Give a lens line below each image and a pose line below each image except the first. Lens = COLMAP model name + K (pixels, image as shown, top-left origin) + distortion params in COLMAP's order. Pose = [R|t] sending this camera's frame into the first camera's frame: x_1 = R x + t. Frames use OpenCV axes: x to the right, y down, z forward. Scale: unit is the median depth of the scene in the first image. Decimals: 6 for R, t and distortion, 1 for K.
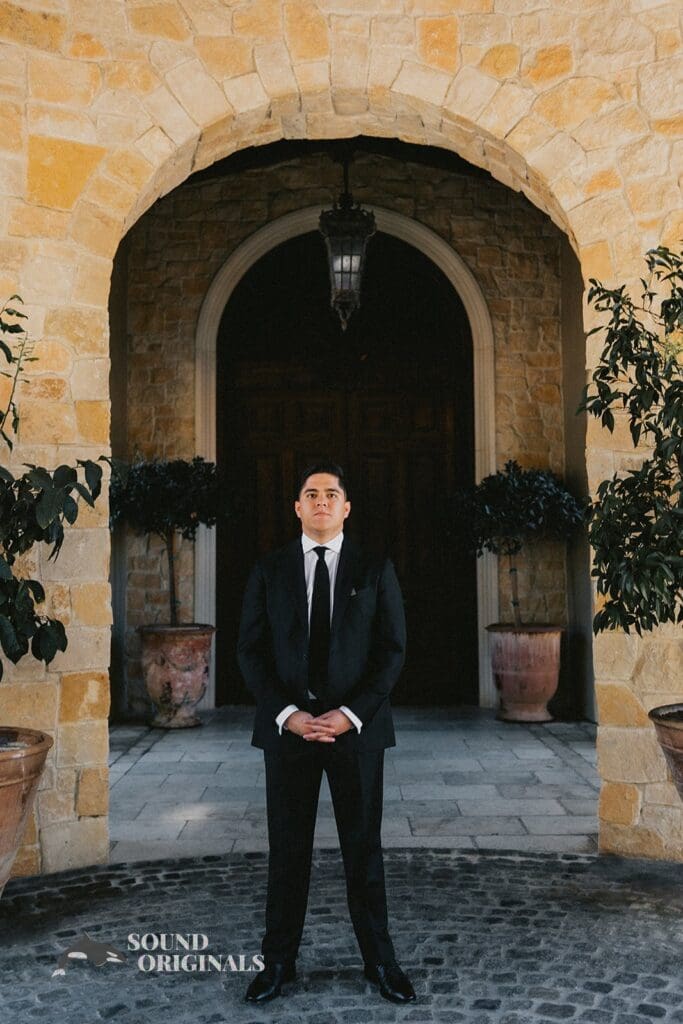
lens RADIAL K [[1028.9, 0, 340.1], [0, 1028.9, 509.7], [0, 0, 1]] dist [-0.020707, 0.000000]
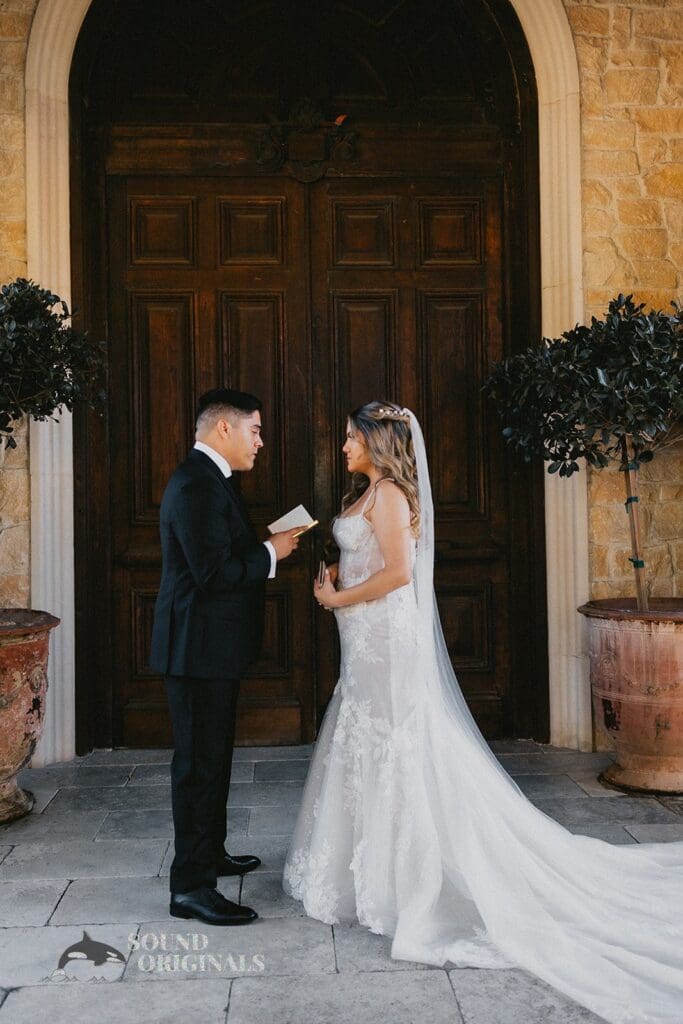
lens RADIAL K [[1028.9, 0, 342.1], [0, 1028.9, 514.9], [0, 0, 1]] dist [-0.020707, 0.000000]
pose [[0.998985, -0.009104, 0.044120, -0.002452], [0.006610, 0.998389, 0.056349, 0.033588], [-0.044562, -0.056000, 0.997436, 0.450369]]
